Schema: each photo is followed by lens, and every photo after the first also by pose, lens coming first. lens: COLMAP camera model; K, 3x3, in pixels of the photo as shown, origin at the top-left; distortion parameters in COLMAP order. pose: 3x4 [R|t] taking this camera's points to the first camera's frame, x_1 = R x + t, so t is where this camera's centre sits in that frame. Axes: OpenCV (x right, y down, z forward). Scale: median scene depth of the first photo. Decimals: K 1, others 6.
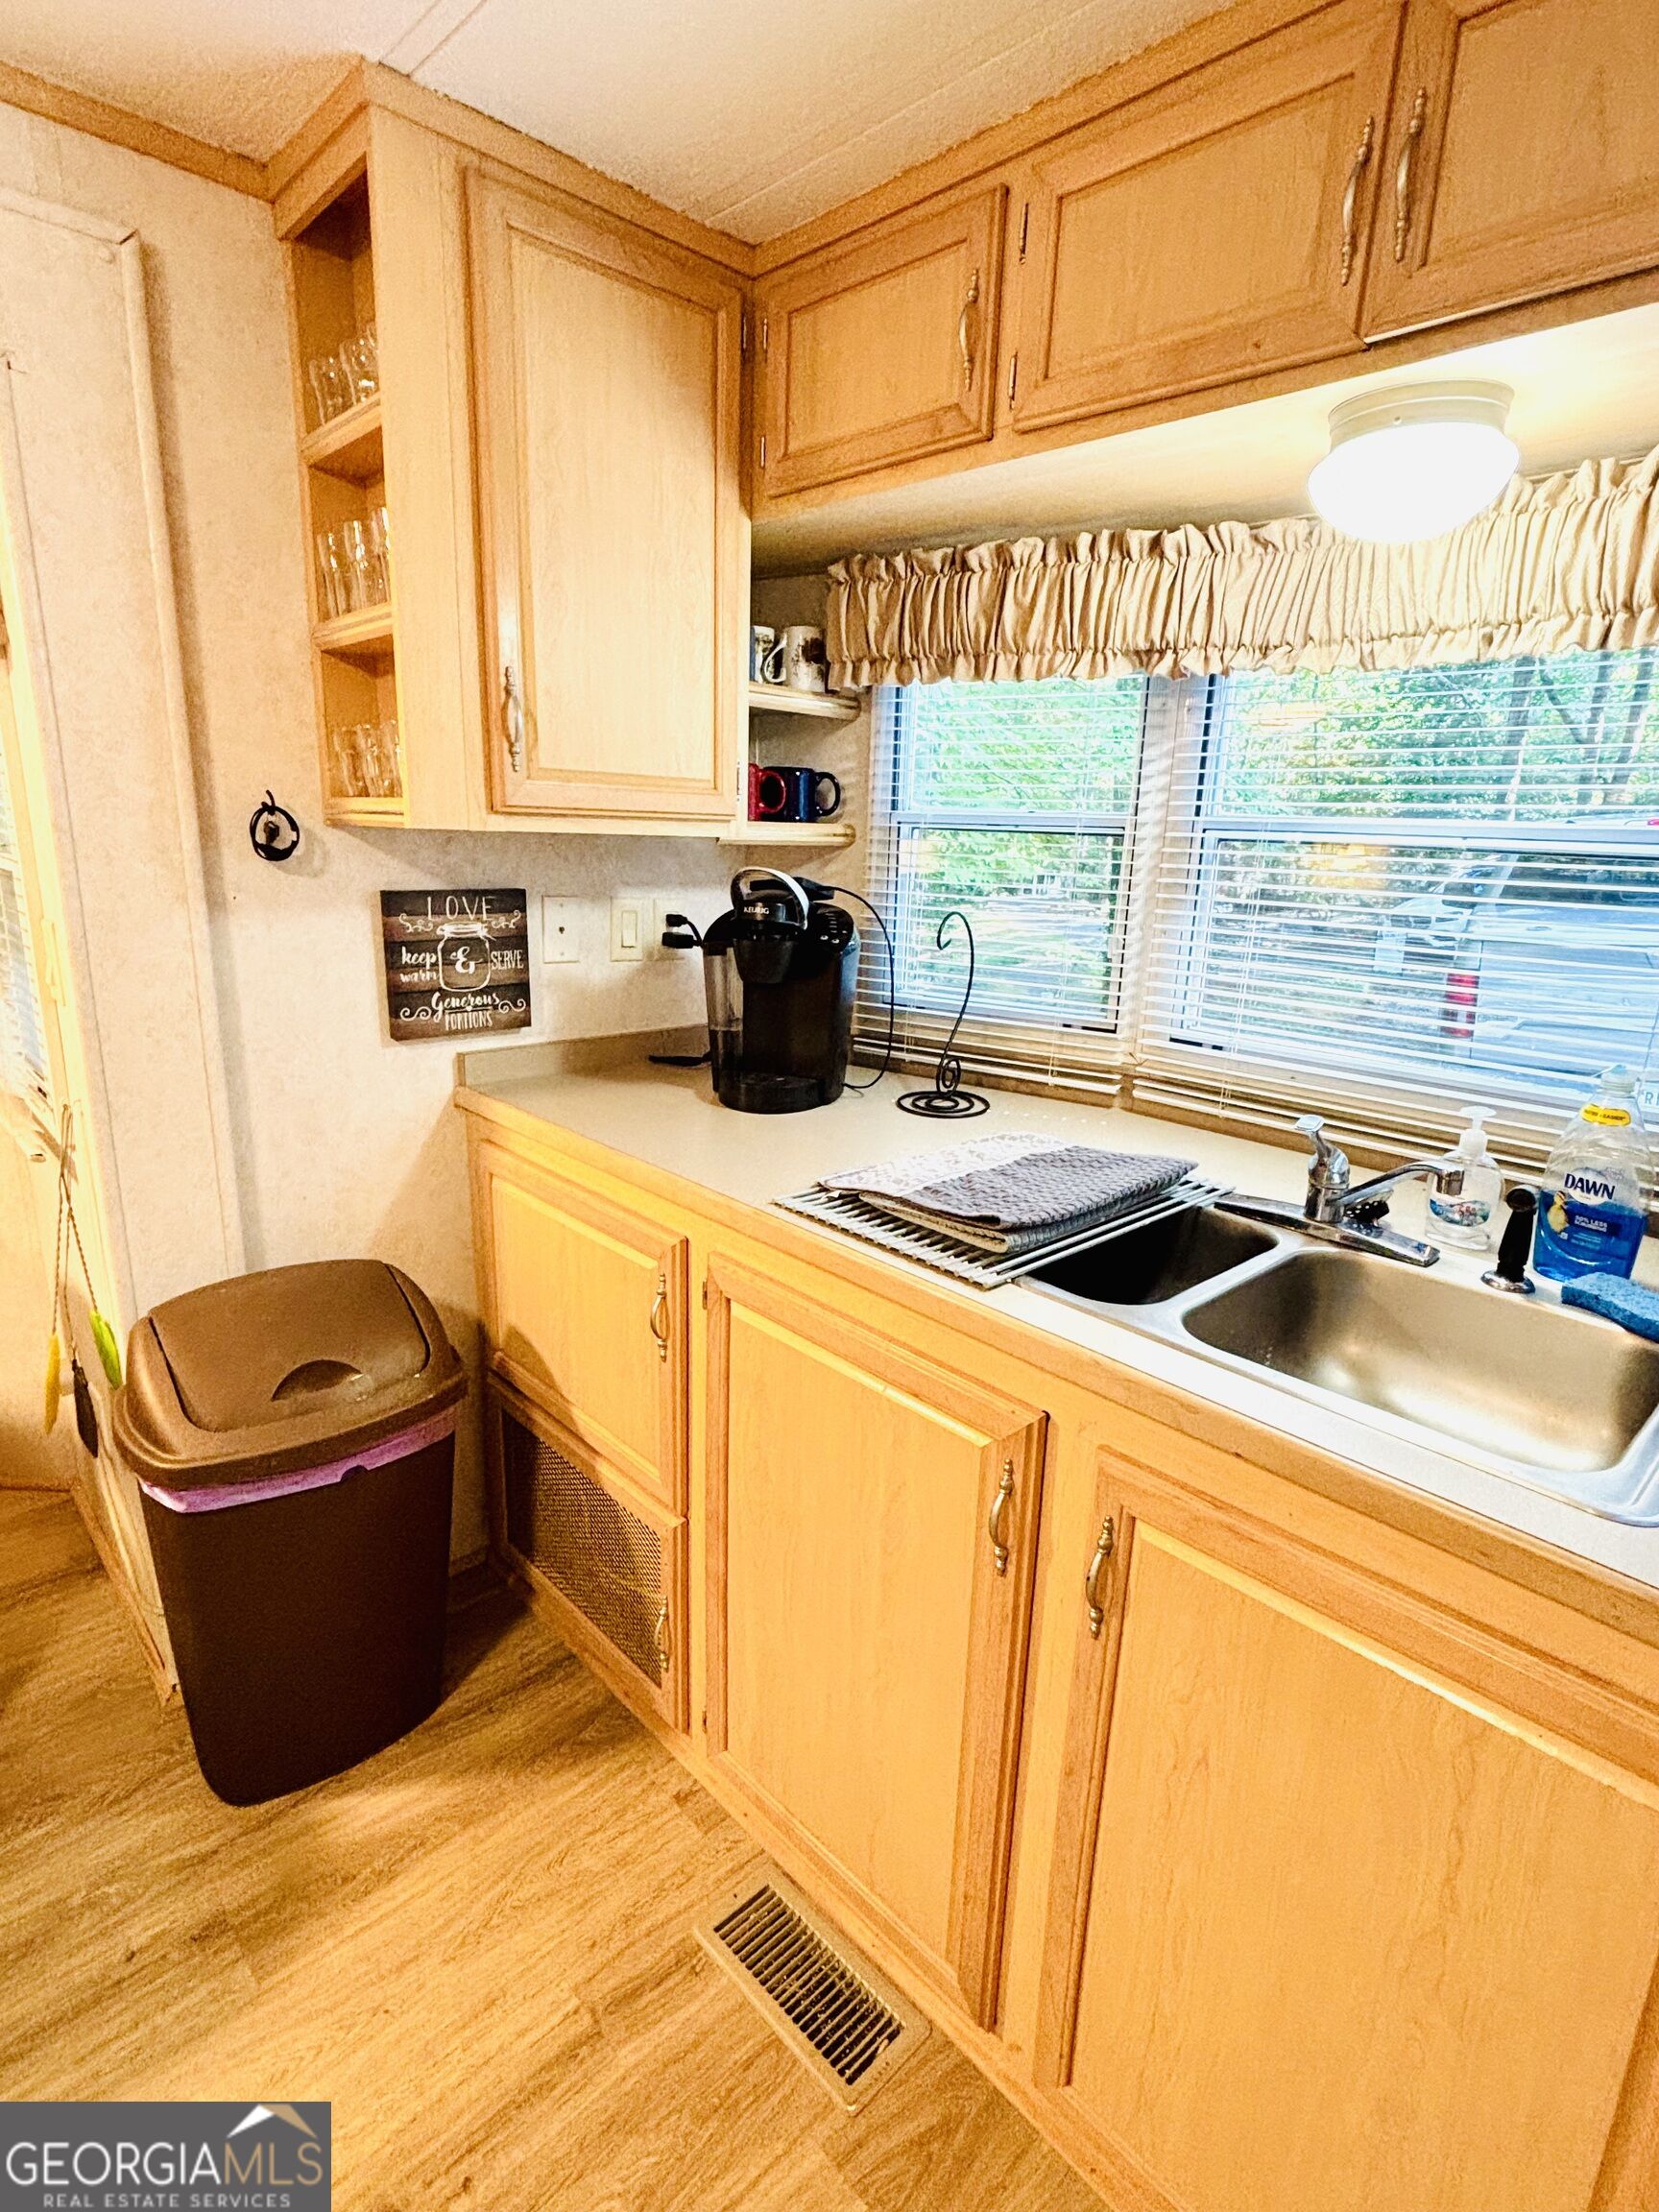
lens RADIAL K [[1120.6, 0, 829.2], [0, 1120.6, 1113.2], [0, 0, 1]] dist [0.011805, -0.007436]
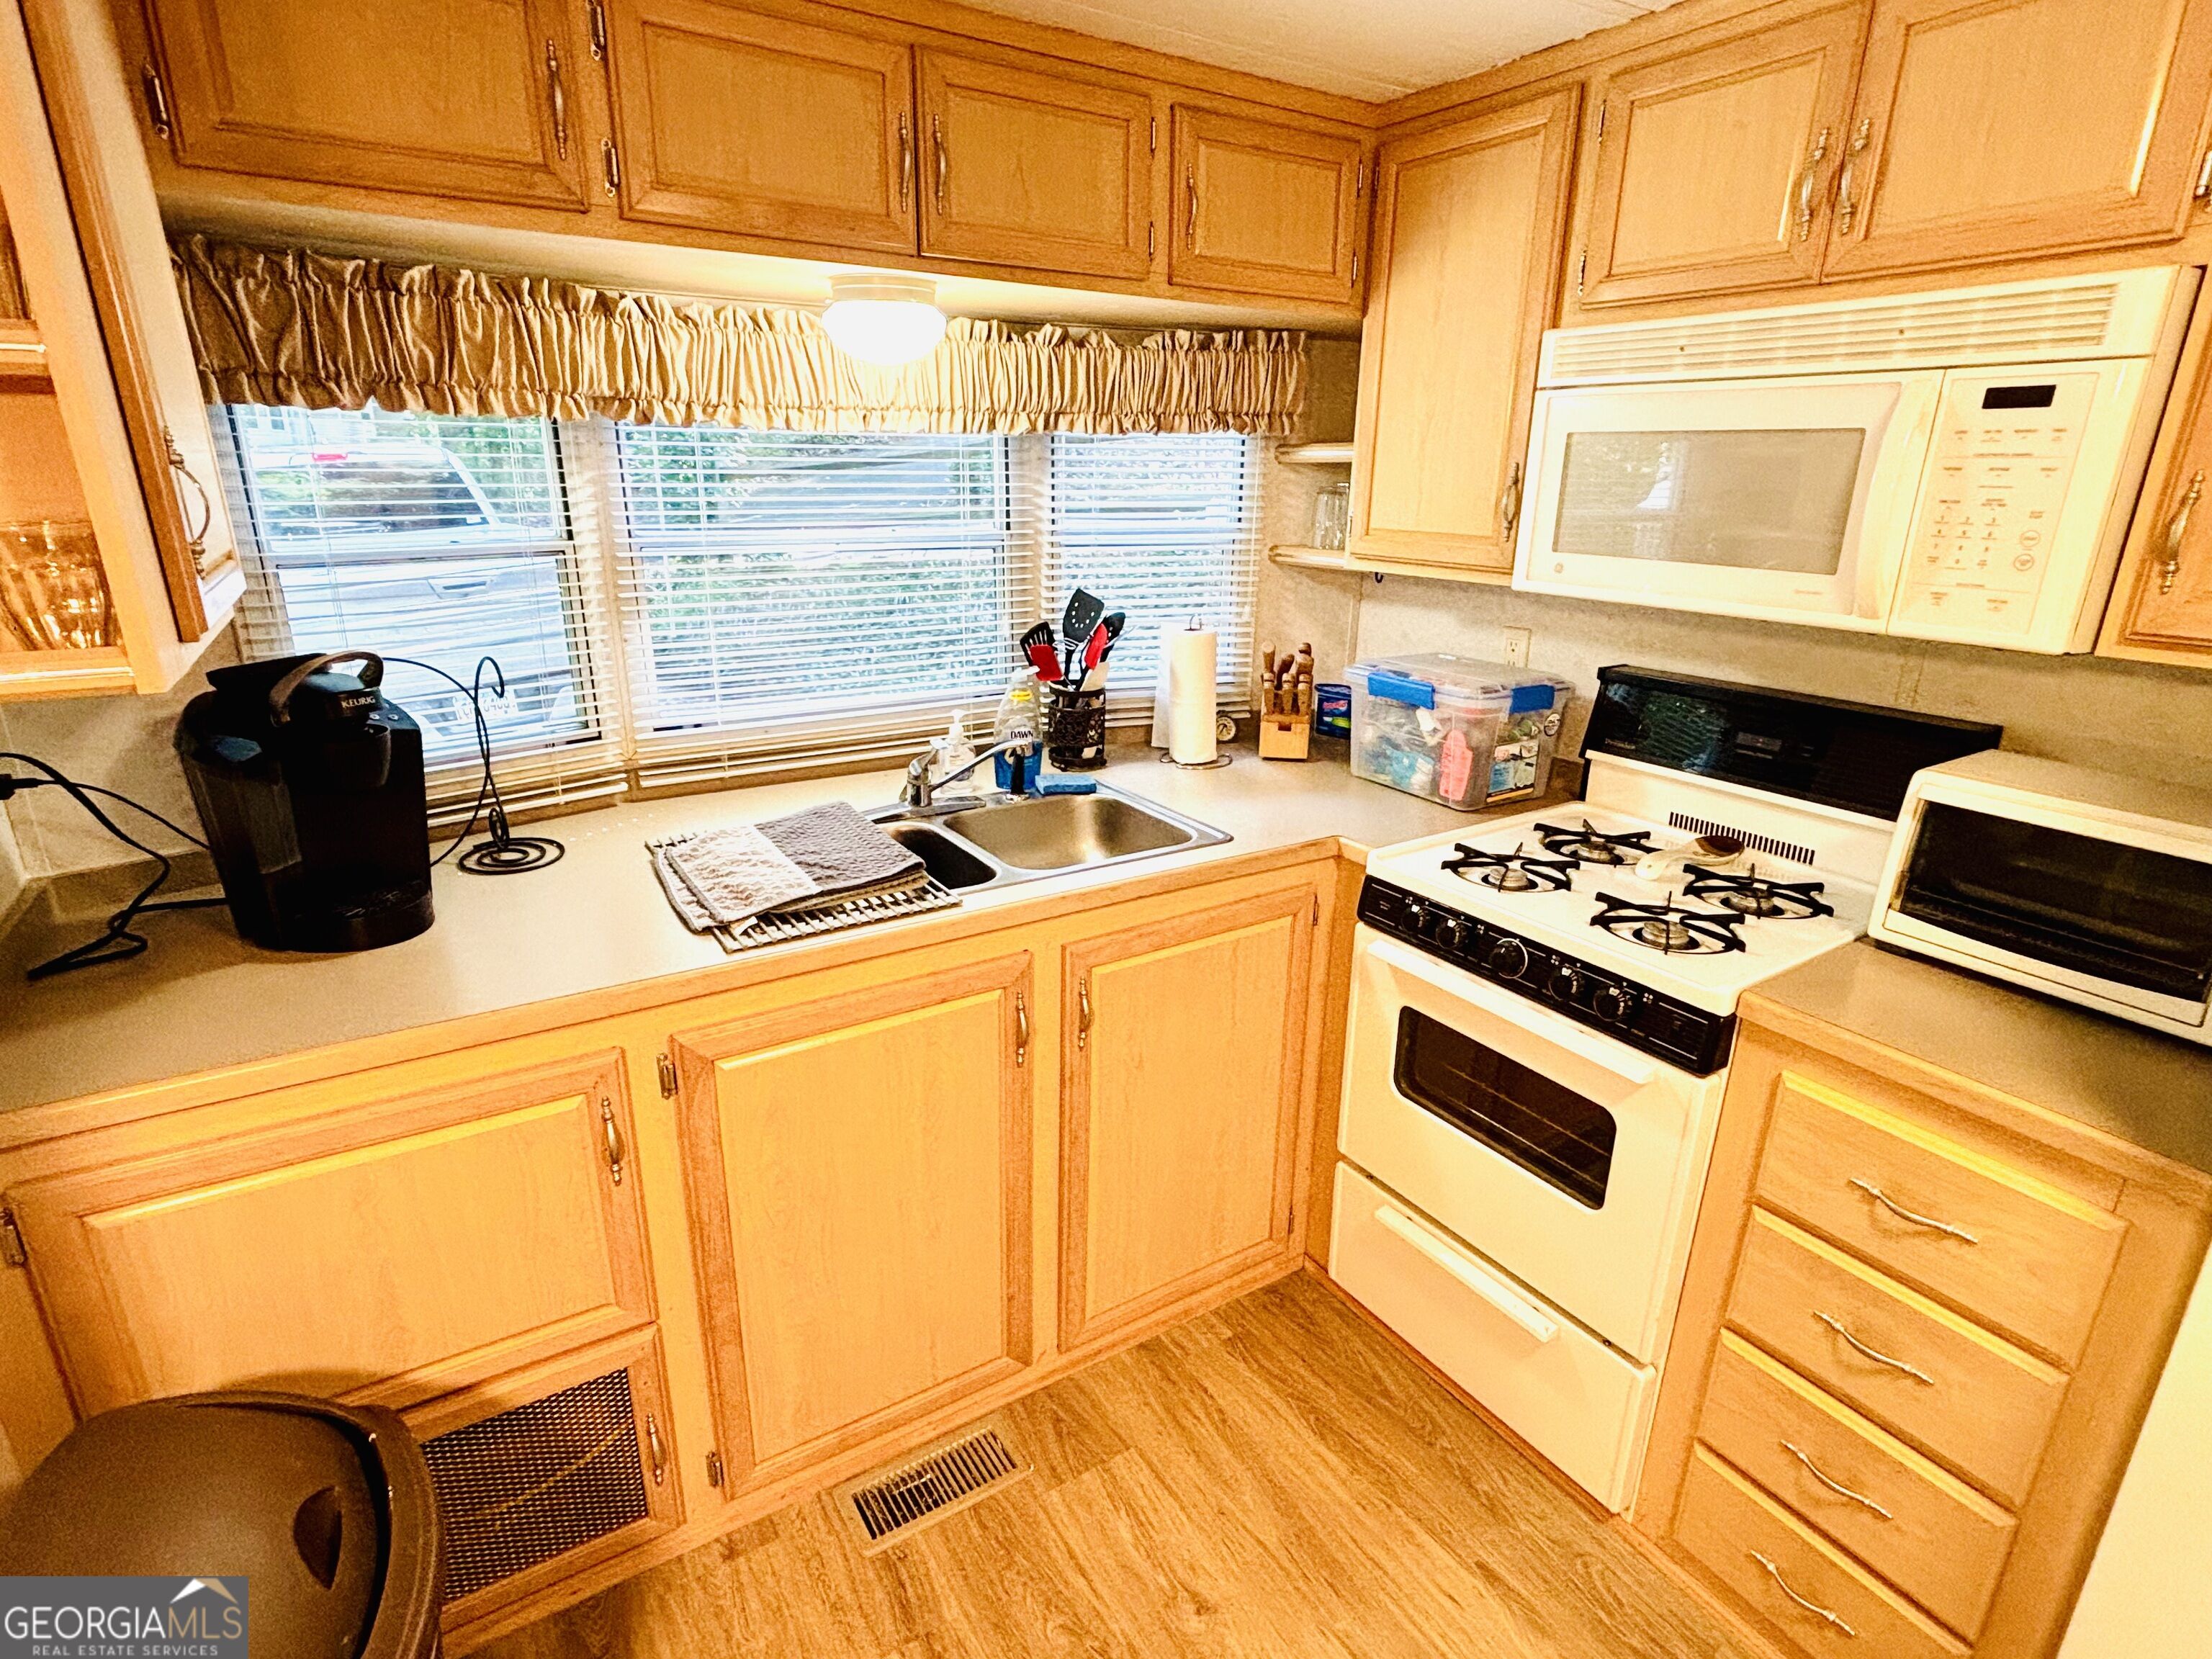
lens RADIAL K [[1120.6, 0, 1095.5], [0, 1120.6, 839.0], [0, 0, 1]] dist [0.011805, -0.007436]
pose [[0.200592, -0.342352, 0.917910, -0.746819], [0.242016, 0.925230, 0.292194, -0.200731], [-0.949311, 0.163537, 0.268449, 0.290315]]
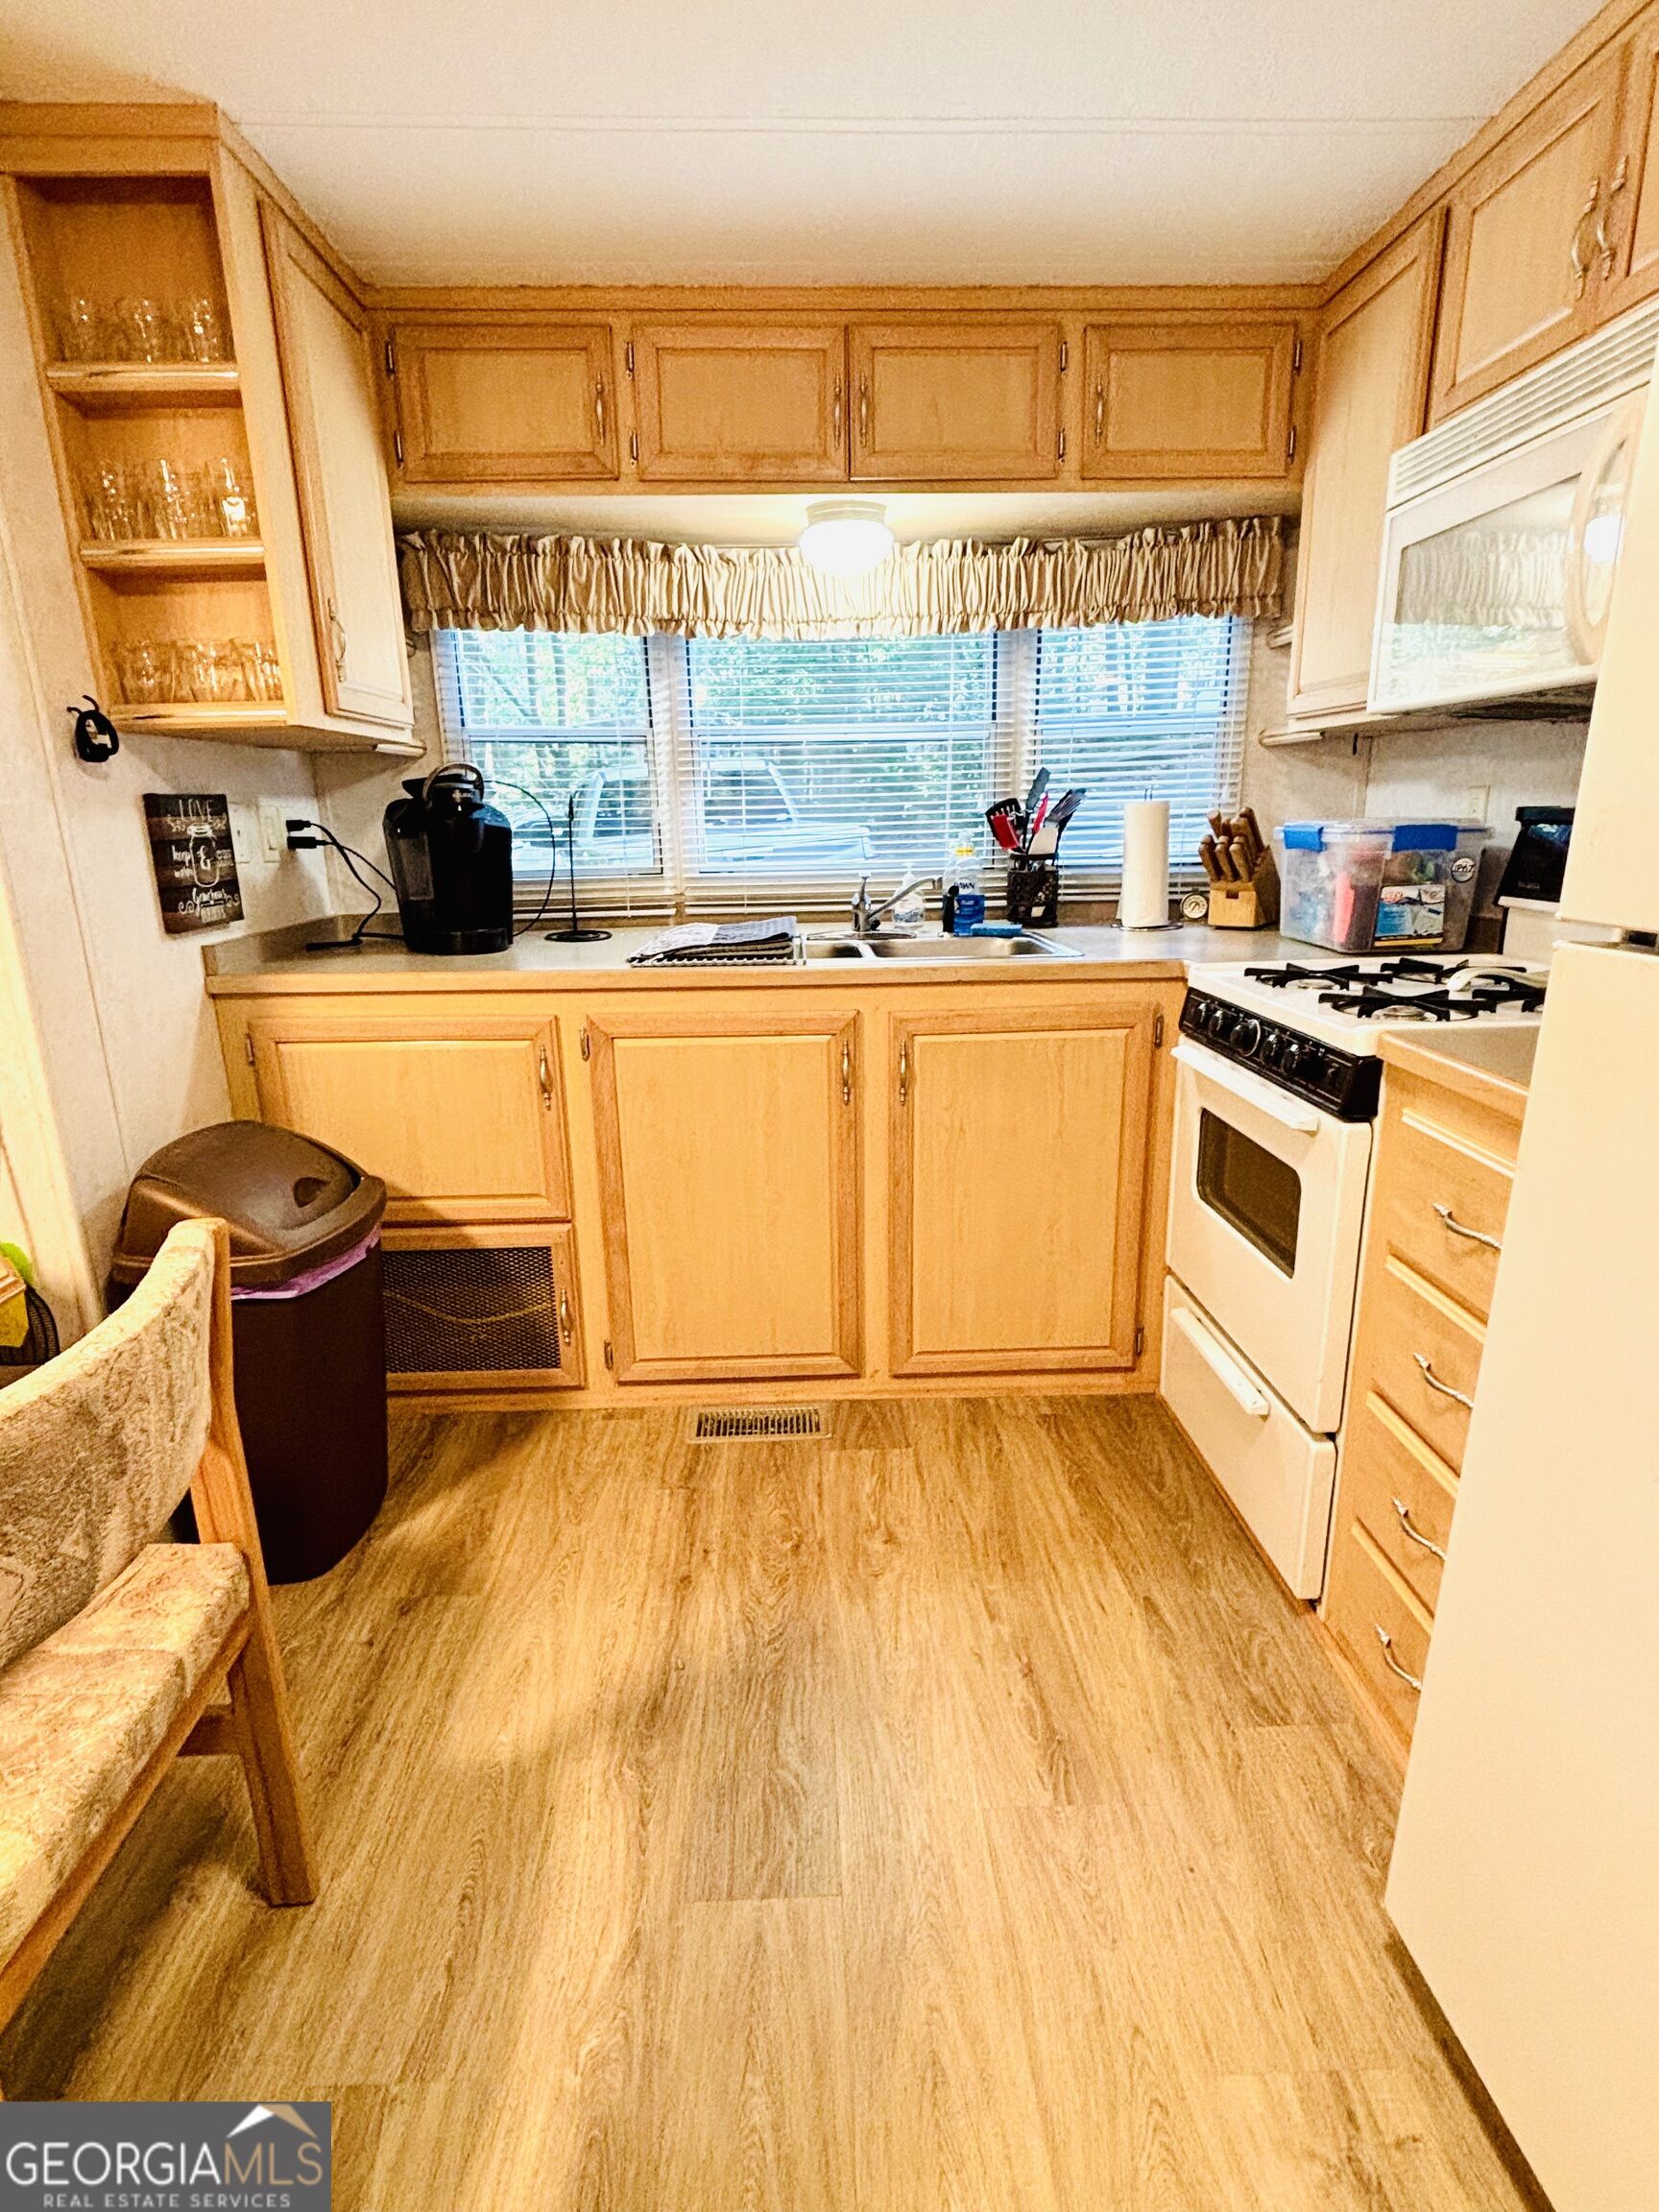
lens RADIAL K [[1120.6, 0, 830.9], [0, 1120.6, 1117.6], [0, 0, 1]] dist [0.011805, -0.007436]
pose [[0.661434, -0.245252, 0.708771, -0.820856], [0.228259, 0.966021, 0.121253, 0.127154], [-0.714425, 0.081582, 0.694940, -0.212054]]
